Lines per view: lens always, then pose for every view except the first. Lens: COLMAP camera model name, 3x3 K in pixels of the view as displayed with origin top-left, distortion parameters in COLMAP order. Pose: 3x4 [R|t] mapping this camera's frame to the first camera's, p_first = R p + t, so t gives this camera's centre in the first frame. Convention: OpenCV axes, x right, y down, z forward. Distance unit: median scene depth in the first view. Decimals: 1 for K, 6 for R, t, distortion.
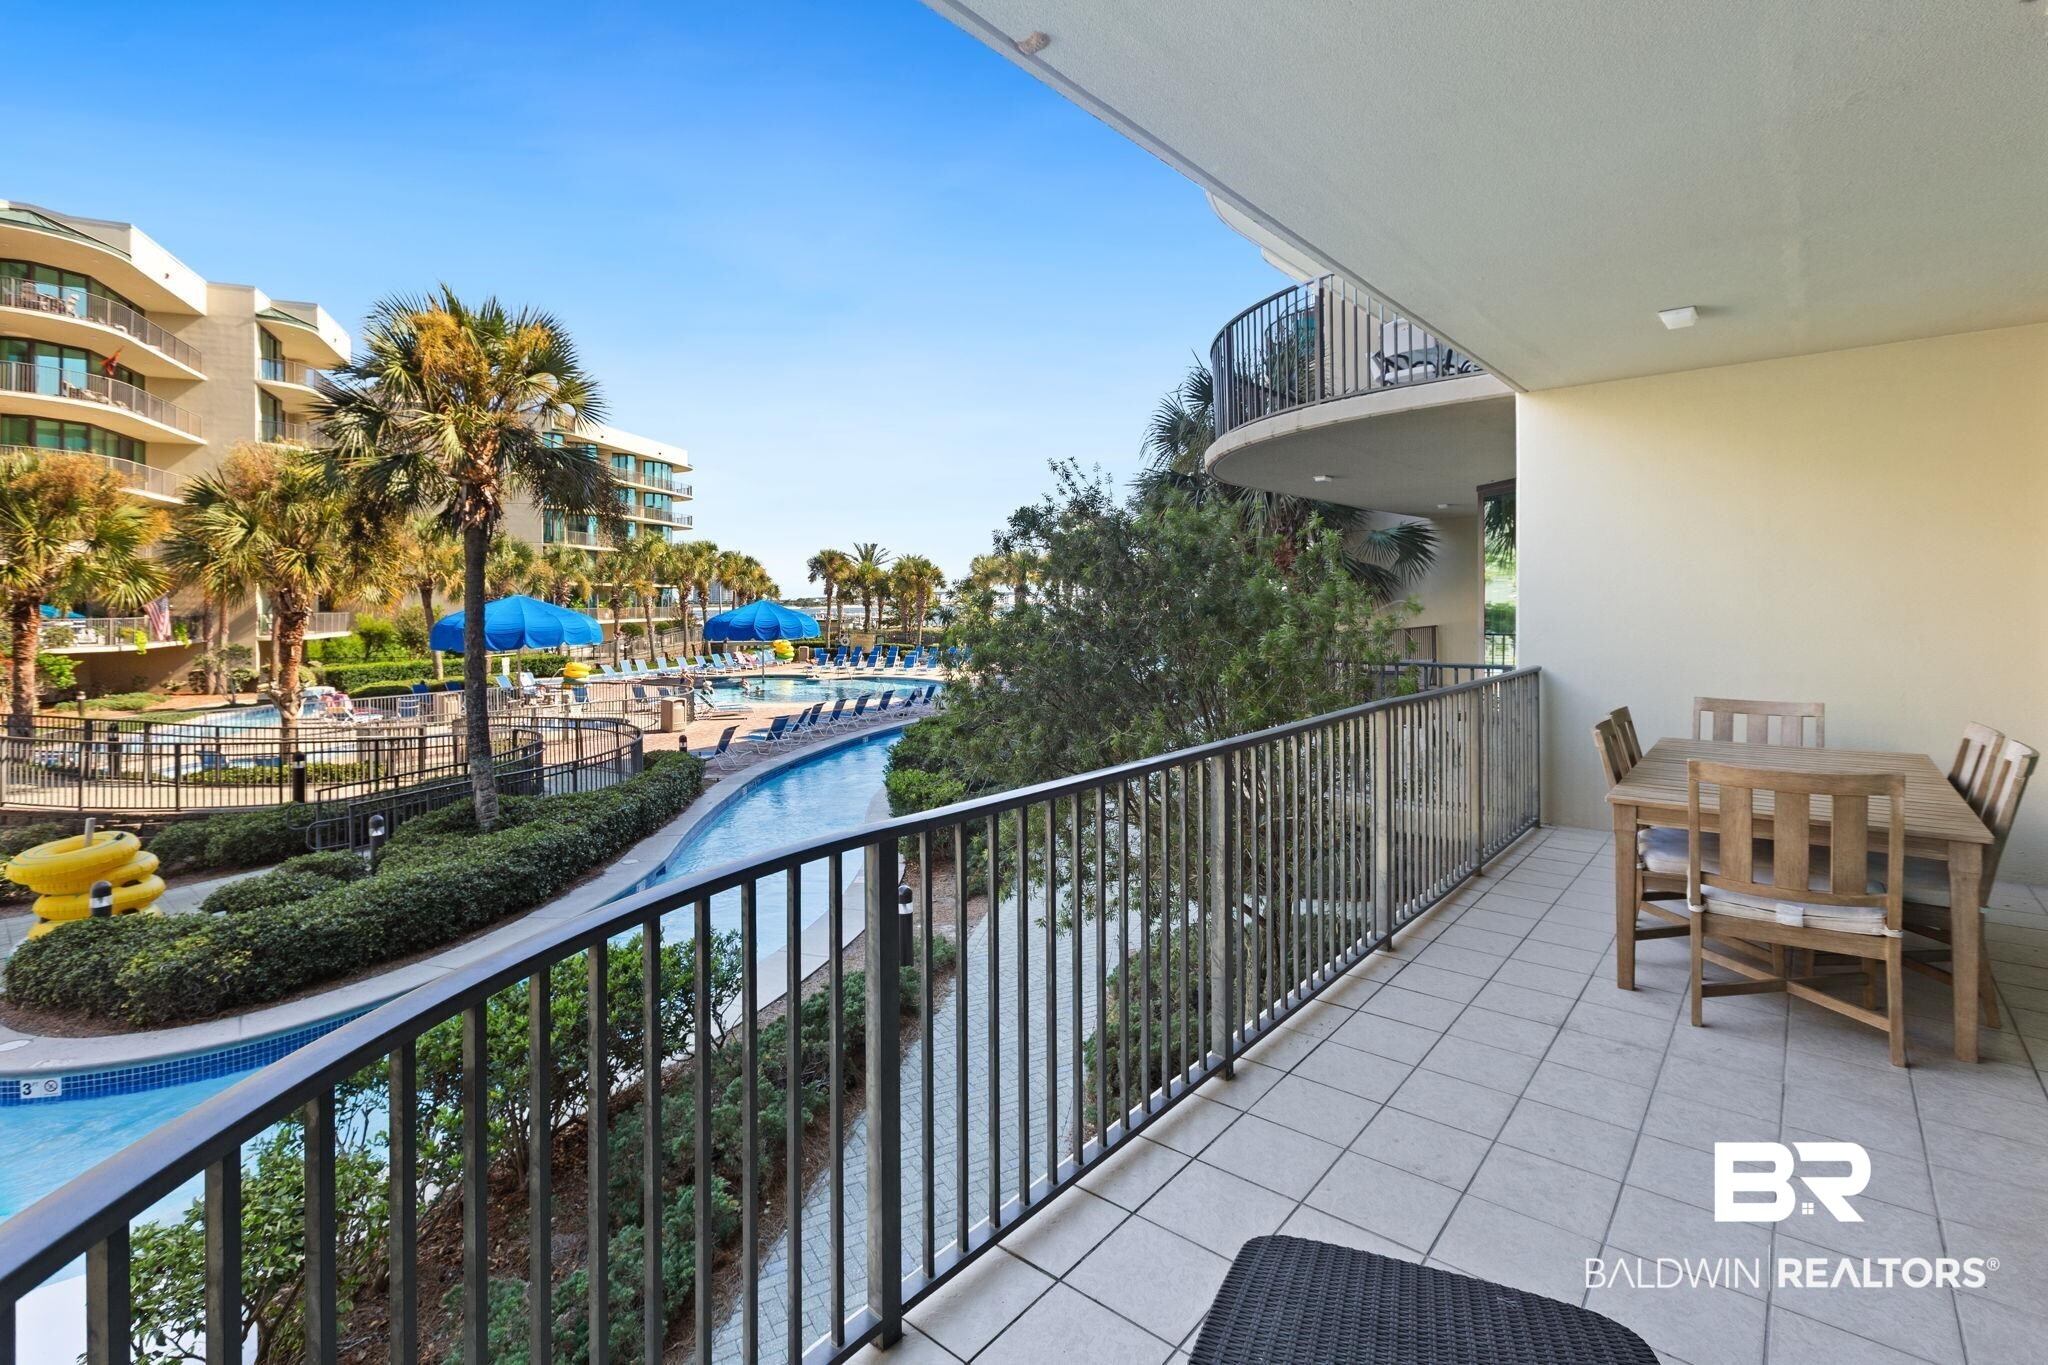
lens RADIAL K [[939.8, 0, 1012.6], [0, 939.8, 602.2], [0, 0, 1]] dist [-0.003613, -0.000854]
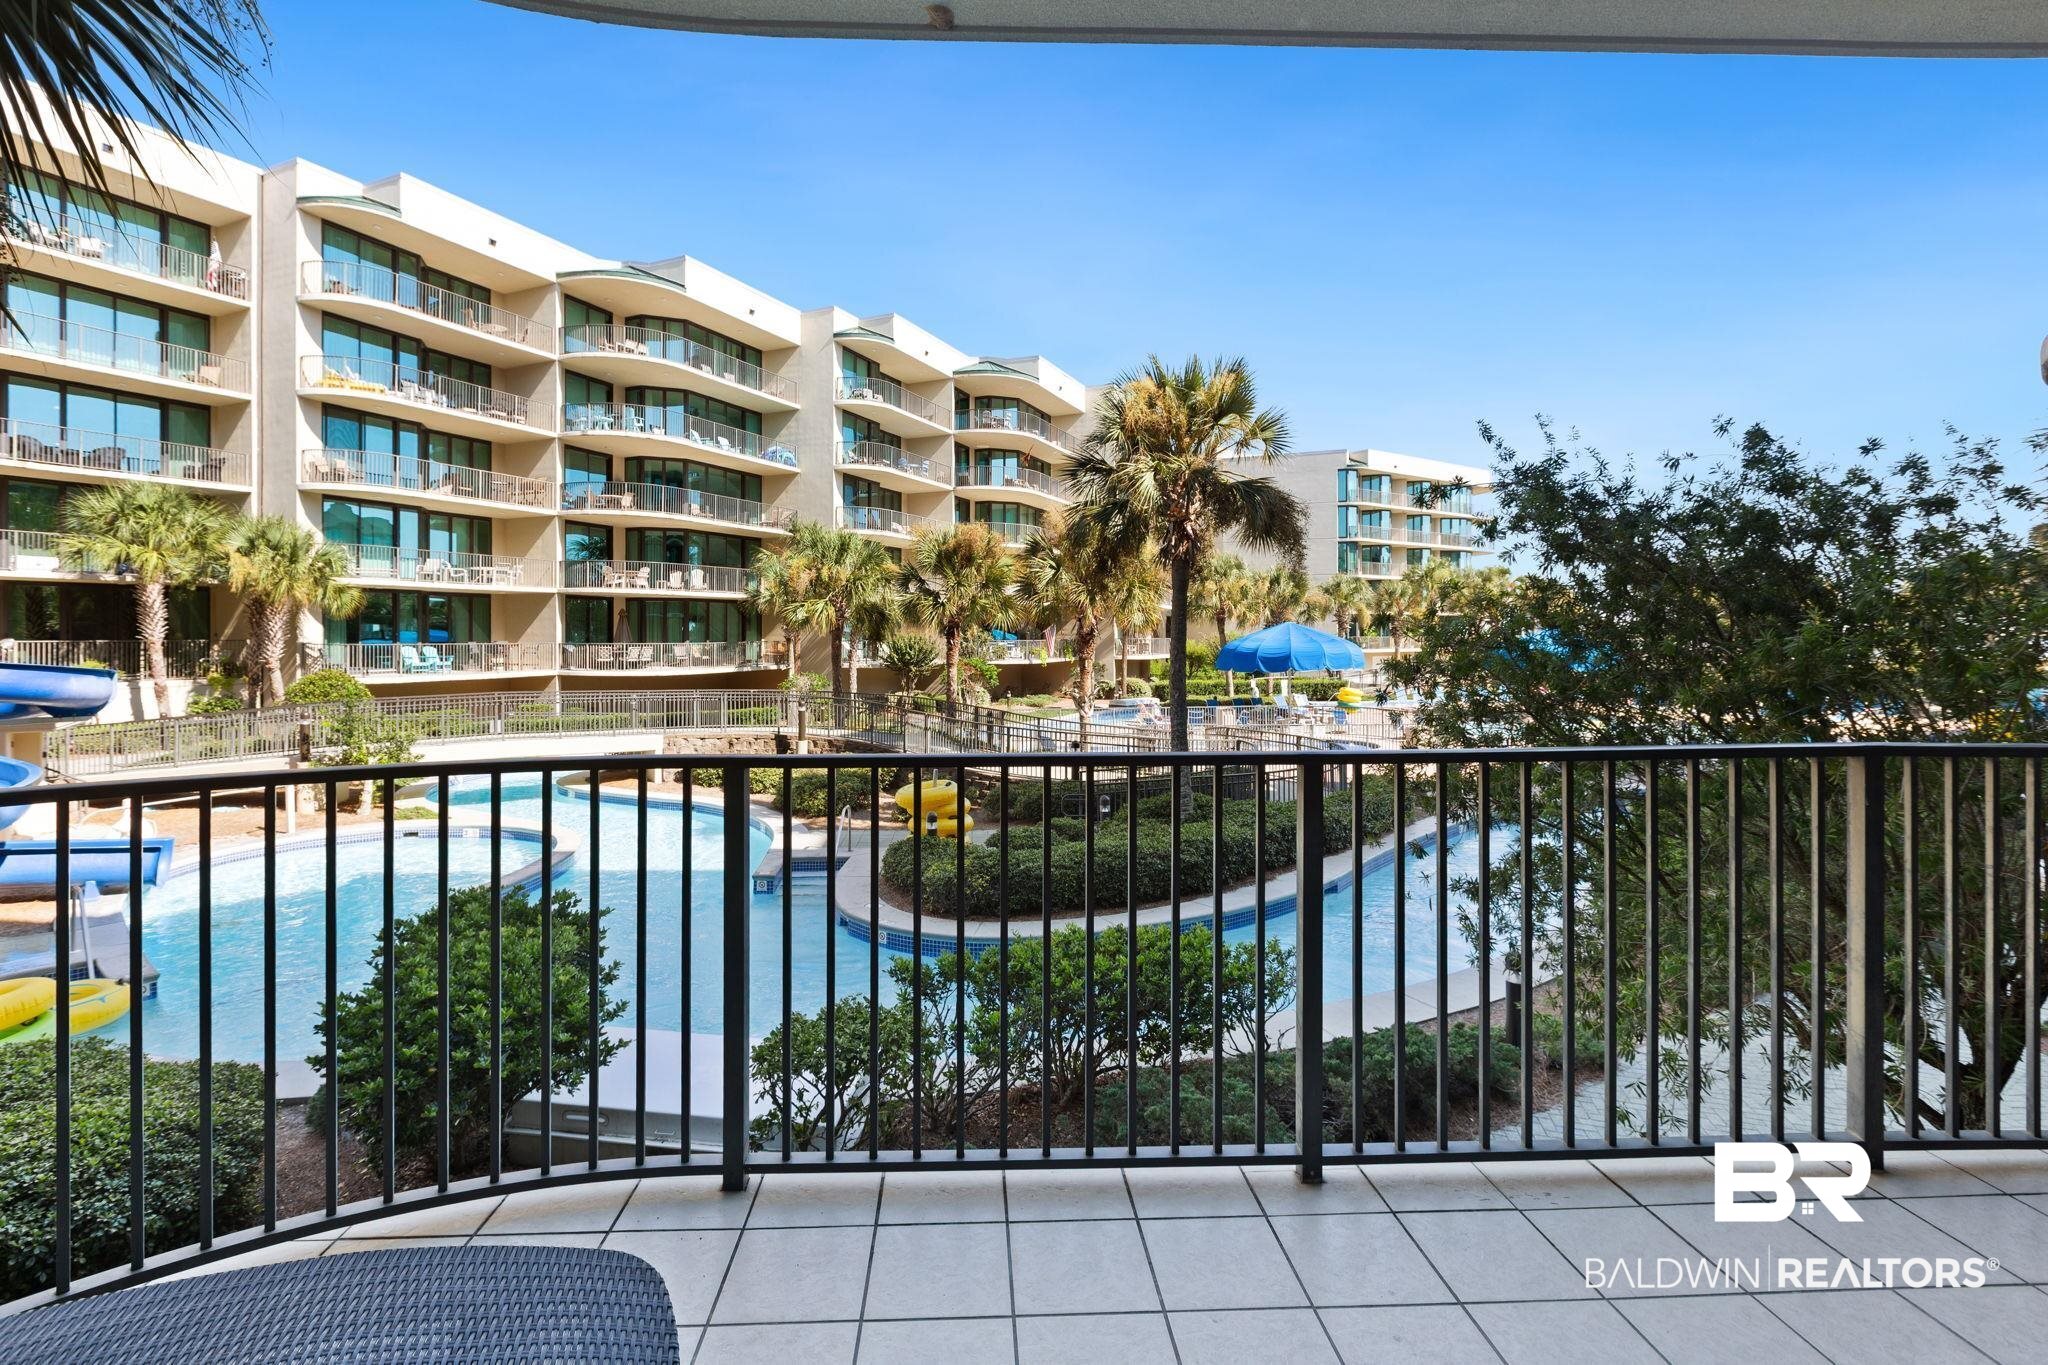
lens RADIAL K [[939.0, 0, 1004.0], [0, 939.0, 630.7], [0, 0, 1]] dist [-0.001803, -0.000470]
pose [[0.677567, 0.001318, -0.735460, 0.086524], [-0.002580, 0.999997, -0.000585, 0.006997], [0.735457, 0.002294, 0.677568, 0.039262]]
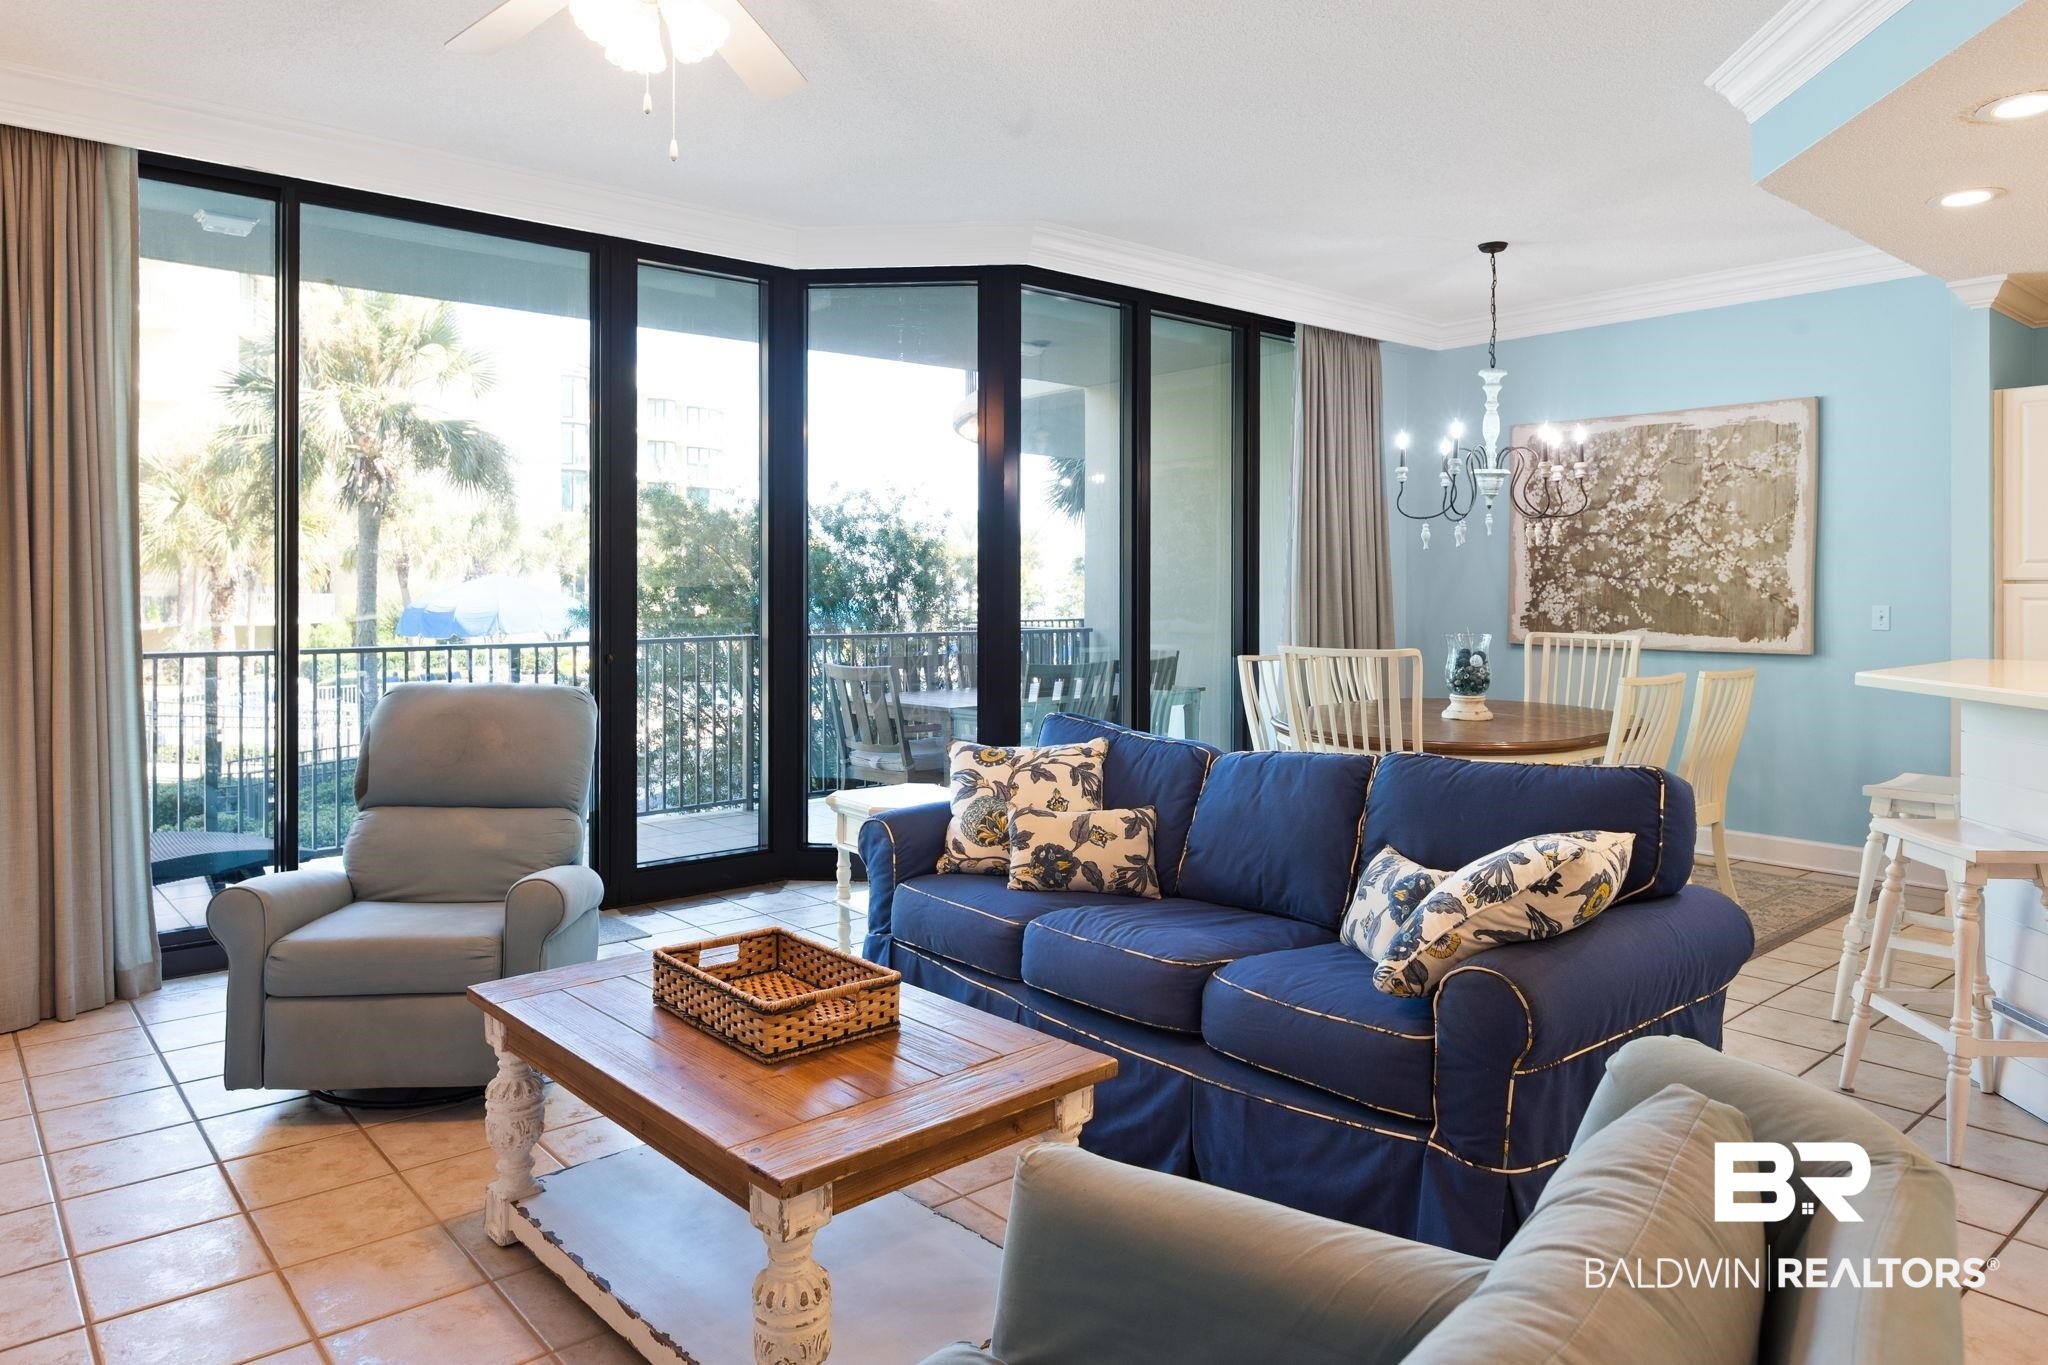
lens RADIAL K [[1300.0, 0, 1001.8], [0, 1300.0, 597.8], [0, 0, 1]] dist [0.019190, -0.032779]
pose [[0.987053, 0.007708, -0.160208, 0.209998], [-0.006799, 0.999958, 0.006220, 0.006637], [0.160250, -0.005050, 0.987064, -0.175266]]
